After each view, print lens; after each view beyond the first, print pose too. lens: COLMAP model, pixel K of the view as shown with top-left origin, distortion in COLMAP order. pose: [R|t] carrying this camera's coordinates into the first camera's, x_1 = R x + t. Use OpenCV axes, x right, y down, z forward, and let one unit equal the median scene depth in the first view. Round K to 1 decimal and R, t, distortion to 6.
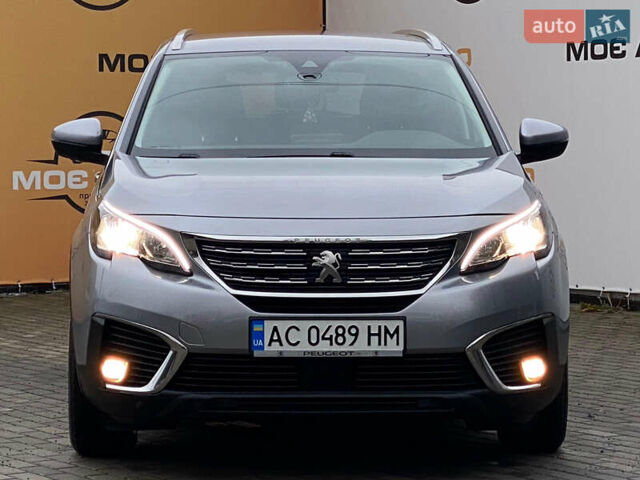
lens RADIAL K [[2080.6, 0, 320.0], [0, 2080.6, 240.0], [0, 0, 1]] dist [0.030647, -0.364094]
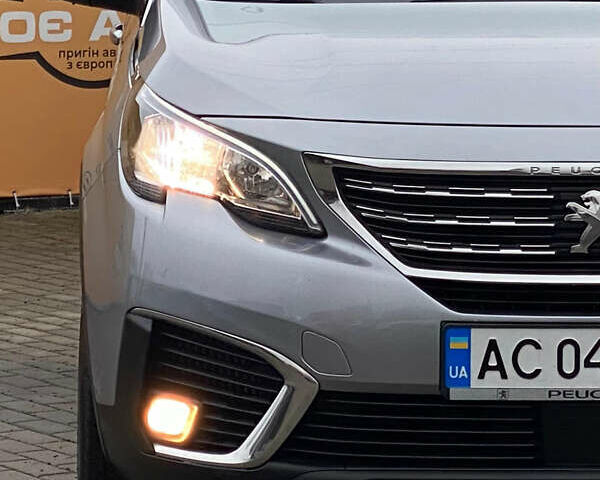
lens RADIAL K [[3014.2, 0, 300.0], [0, 3014.2, 240.0], [0, 0, 1]] dist [0.210711, 3.339491]
pose [[0.999659, 0.003325, -0.025896, -0.049016], [-0.002135, 0.998946, 0.045852, -0.016286], [0.026021, -0.045781, 0.998613, 0.264761]]
